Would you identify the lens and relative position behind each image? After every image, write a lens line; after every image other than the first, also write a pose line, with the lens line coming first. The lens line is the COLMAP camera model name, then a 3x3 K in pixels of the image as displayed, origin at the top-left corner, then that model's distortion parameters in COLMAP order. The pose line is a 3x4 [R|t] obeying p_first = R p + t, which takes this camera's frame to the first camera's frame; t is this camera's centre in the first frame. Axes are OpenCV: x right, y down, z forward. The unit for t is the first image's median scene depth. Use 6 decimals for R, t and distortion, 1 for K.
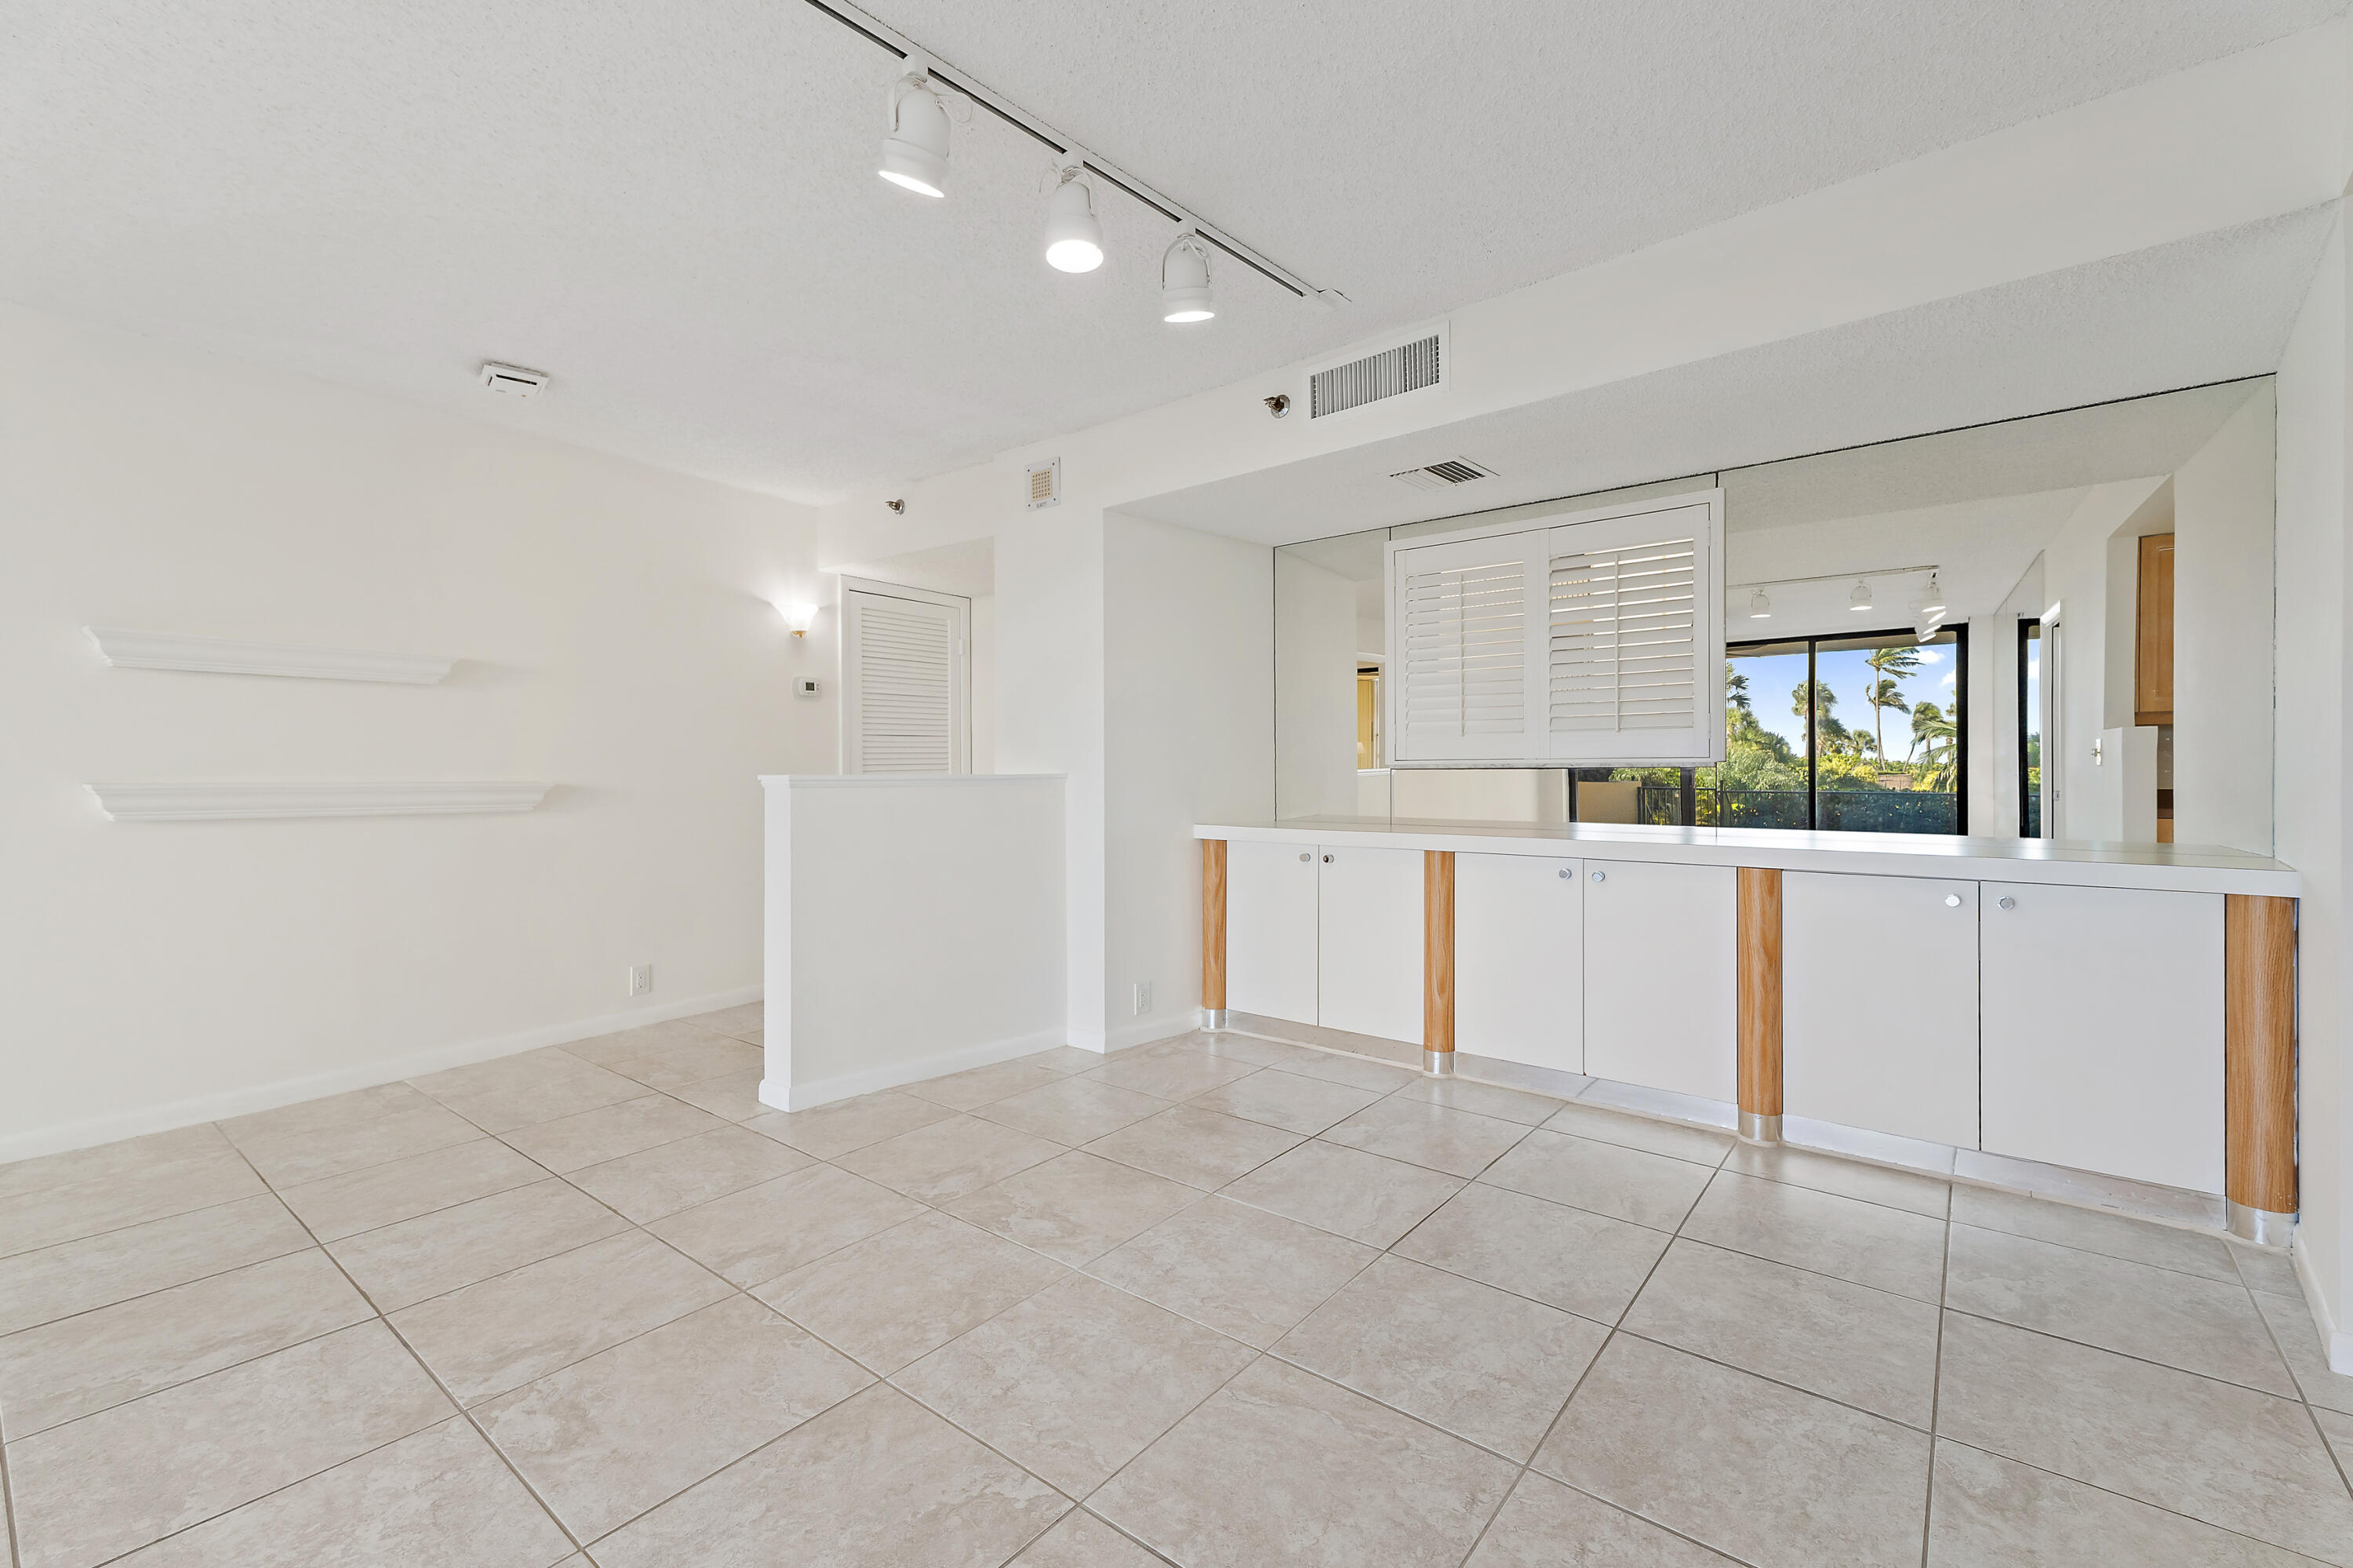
lens RADIAL K [[1003.7, 0, 1185.0], [0, 1003.7, 772.8], [0, 0, 1]] dist [0.007206, -0.000388]
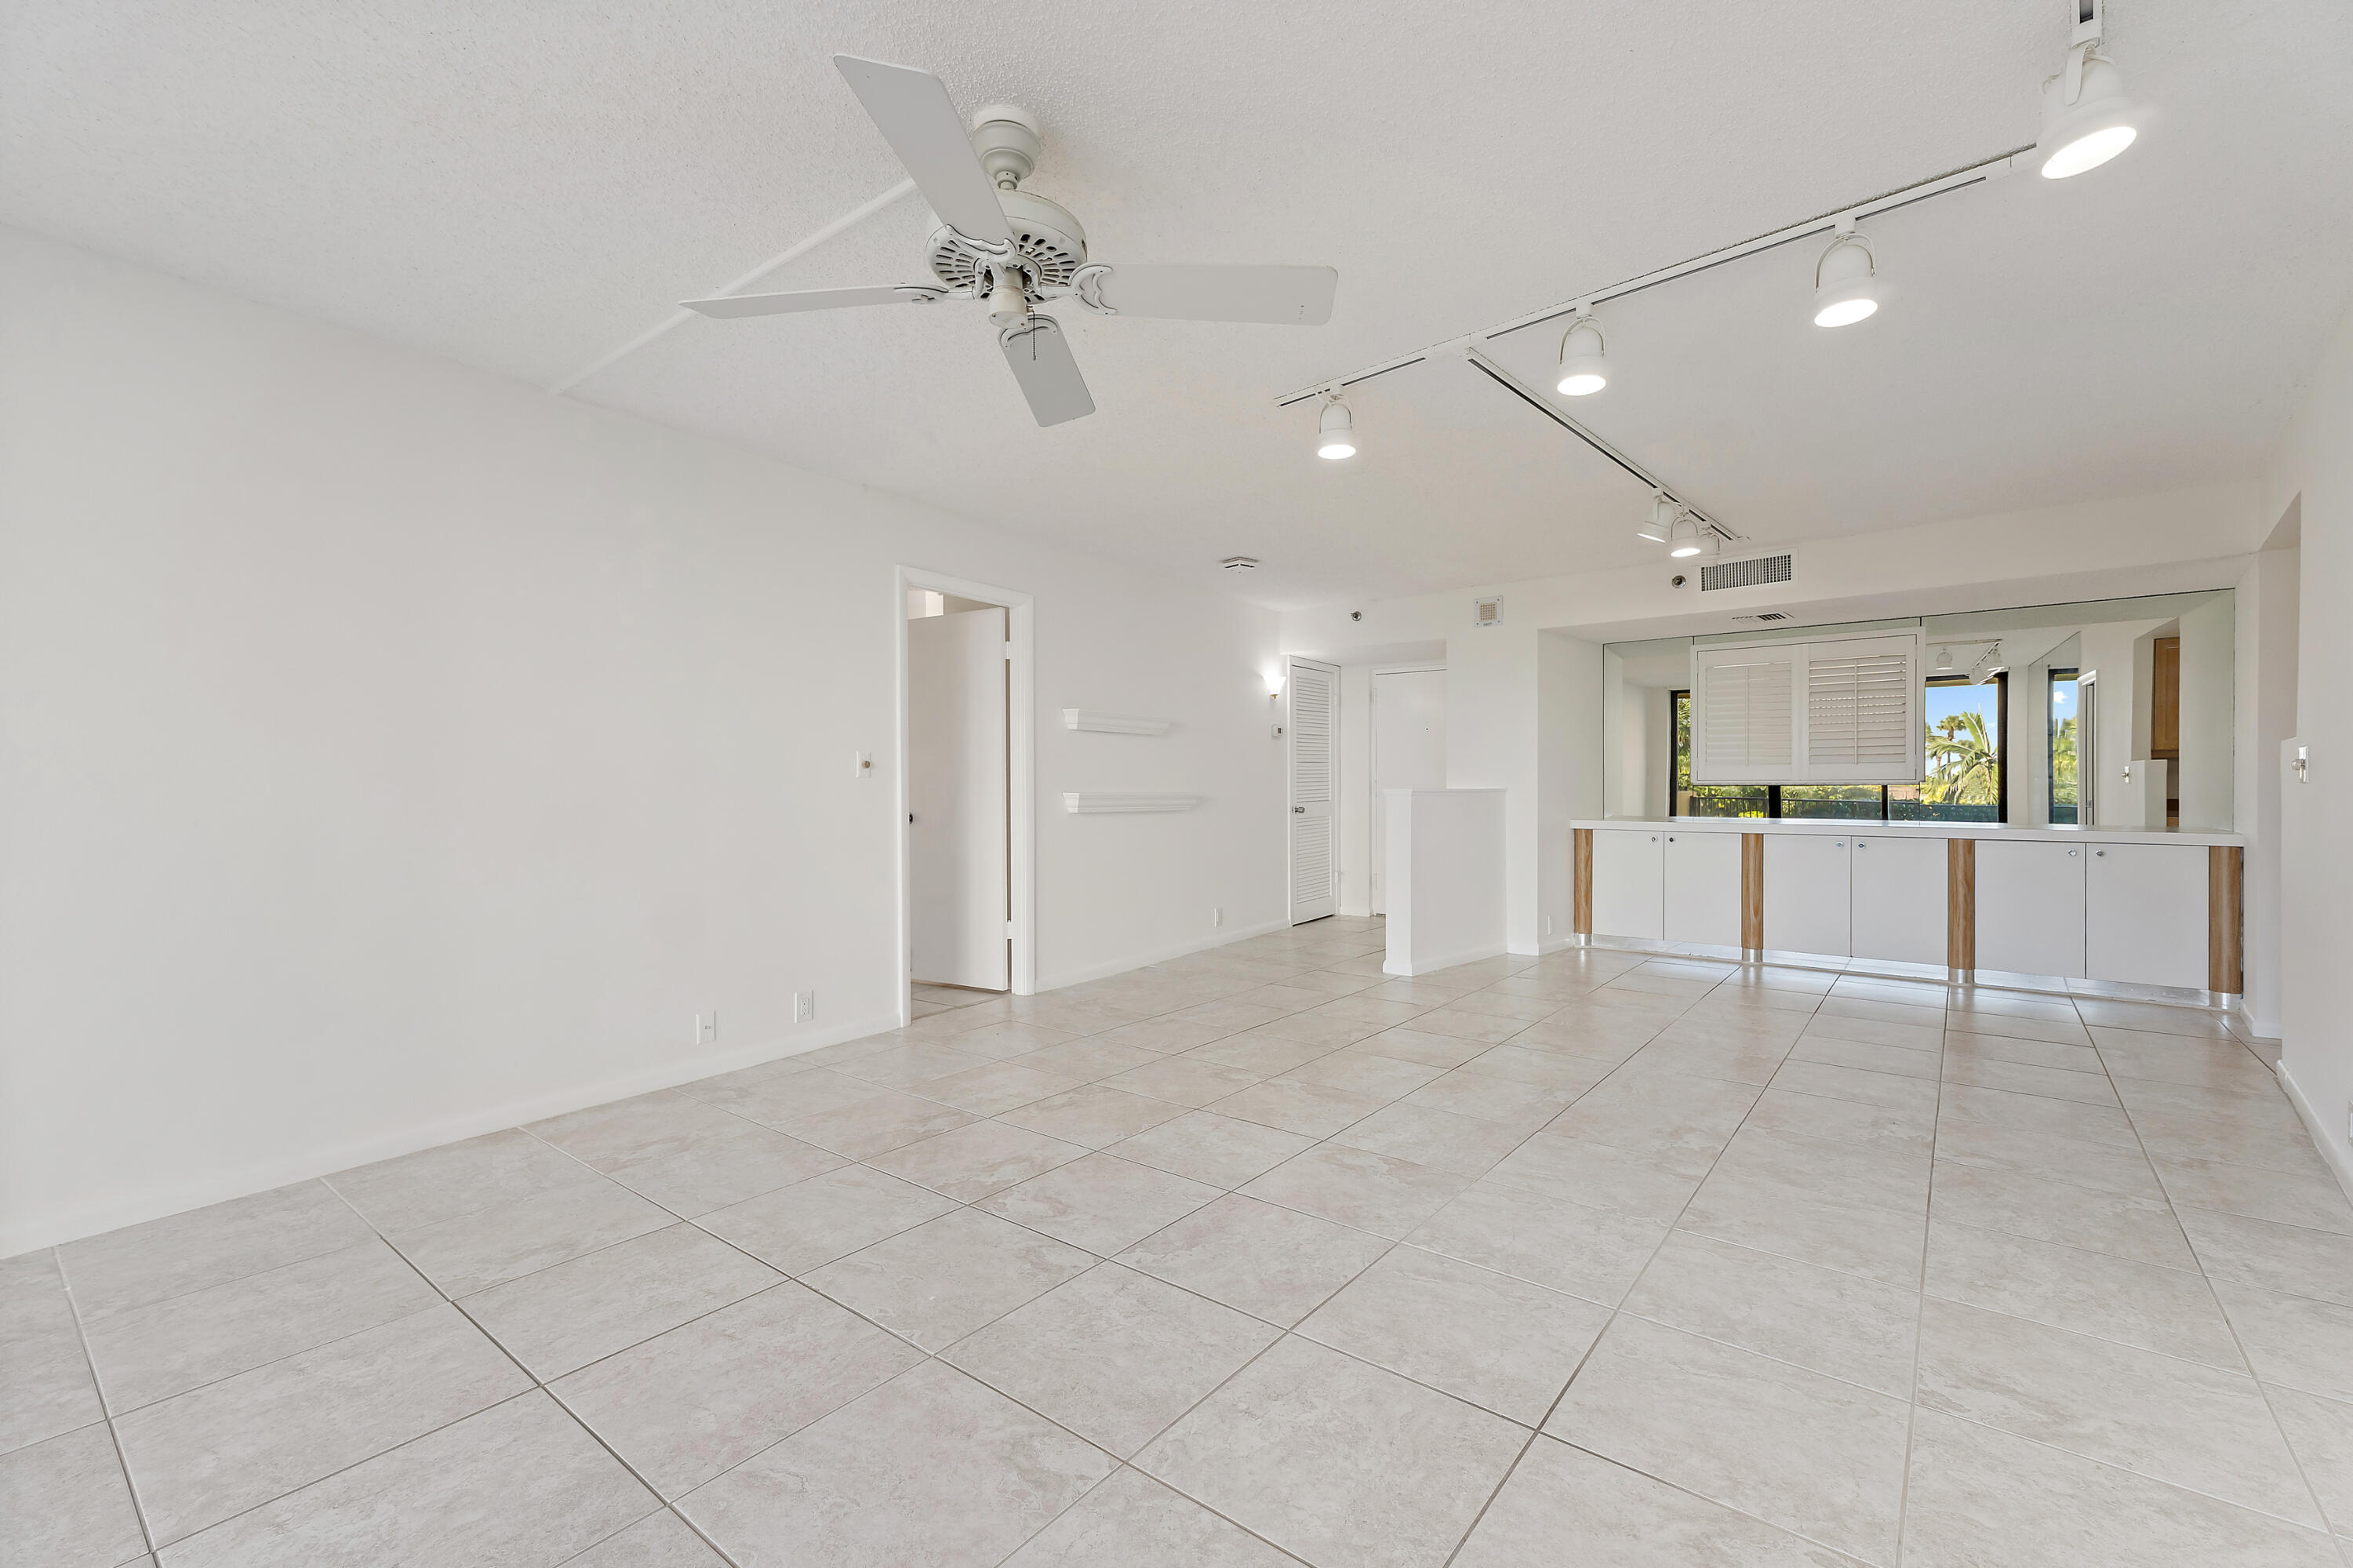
lens RADIAL K [[1003.7, 0, 1172.1], [0, 1003.7, 787.4], [0, 0, 1]] dist [0.007206, -0.000388]
pose [[0.999996, 0.001335, 0.002516, -0.836283], [-0.001341, 0.999996, 0.002302, -0.003615], [-0.002513, -0.002305, 0.999994, -0.808972]]
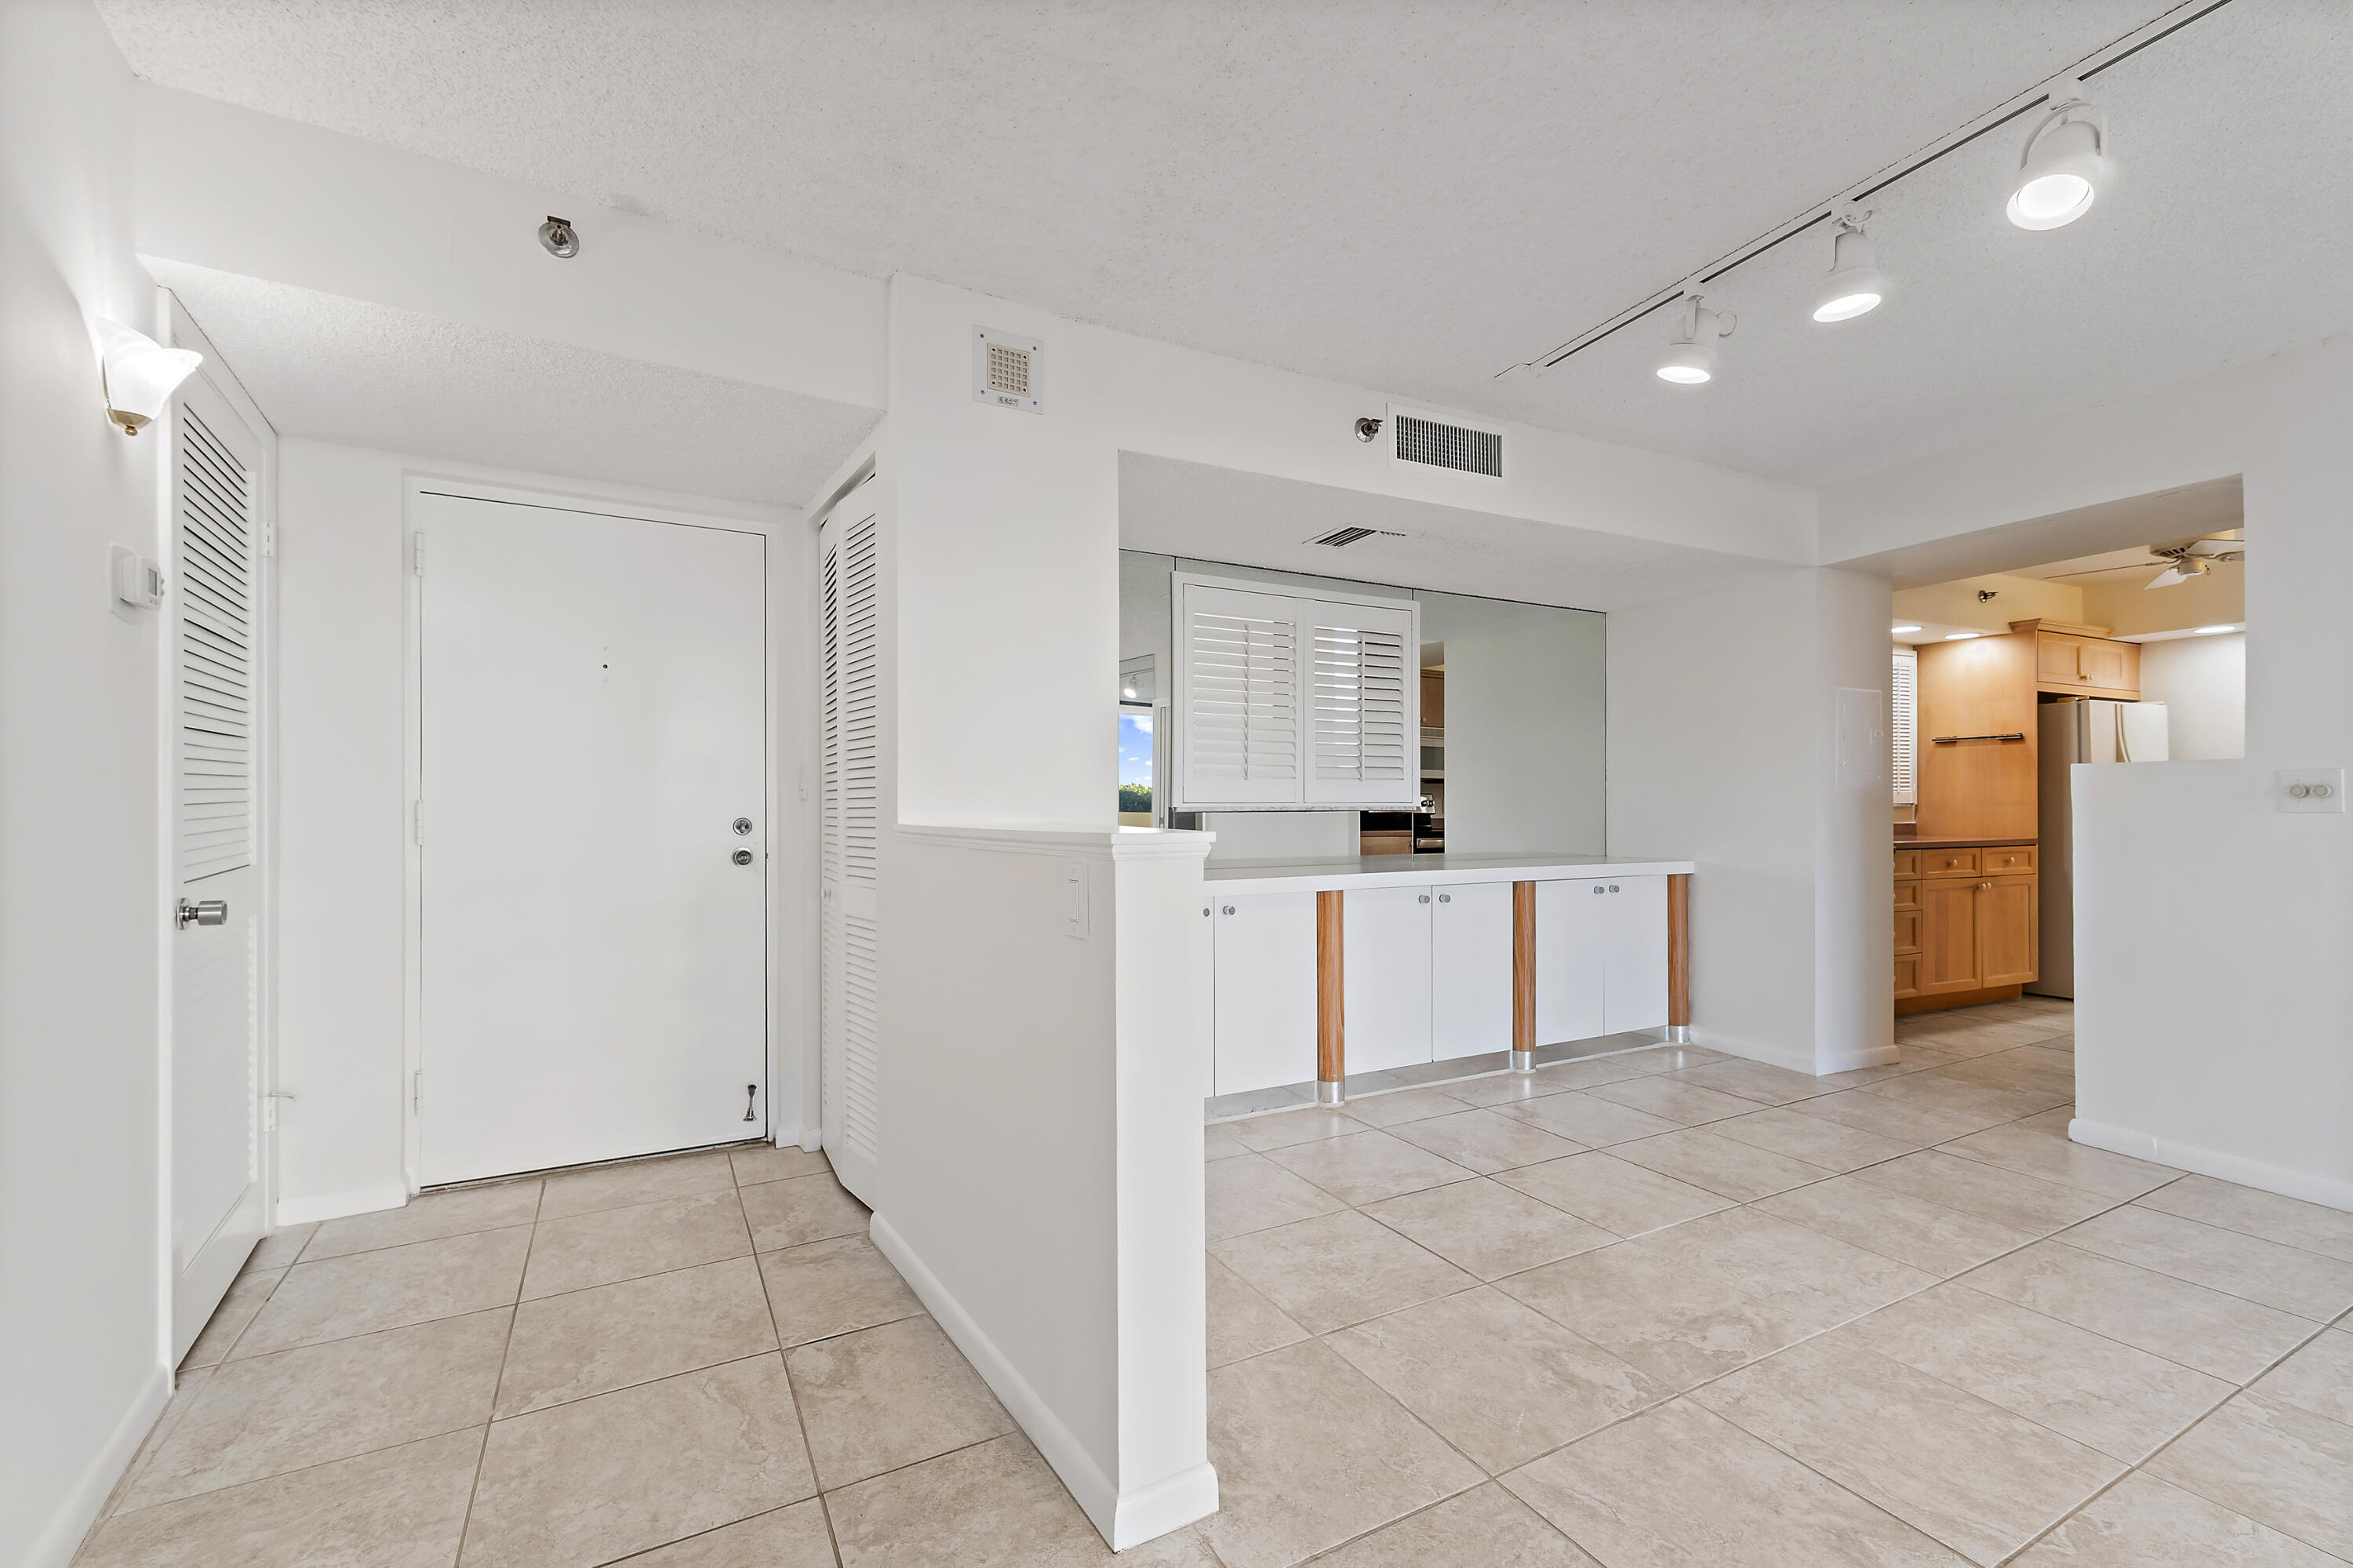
lens RADIAL K [[1003.7, 0, 1171.1], [0, 1003.7, 793.7], [0, 0, 1]] dist [0.007206, -0.000388]
pose [[0.388108, 0.011683, 0.921540, -0.872677], [0.001623, 0.999909, -0.013360, -0.010092], [-0.921612, 0.006681, 0.388054, 0.831837]]
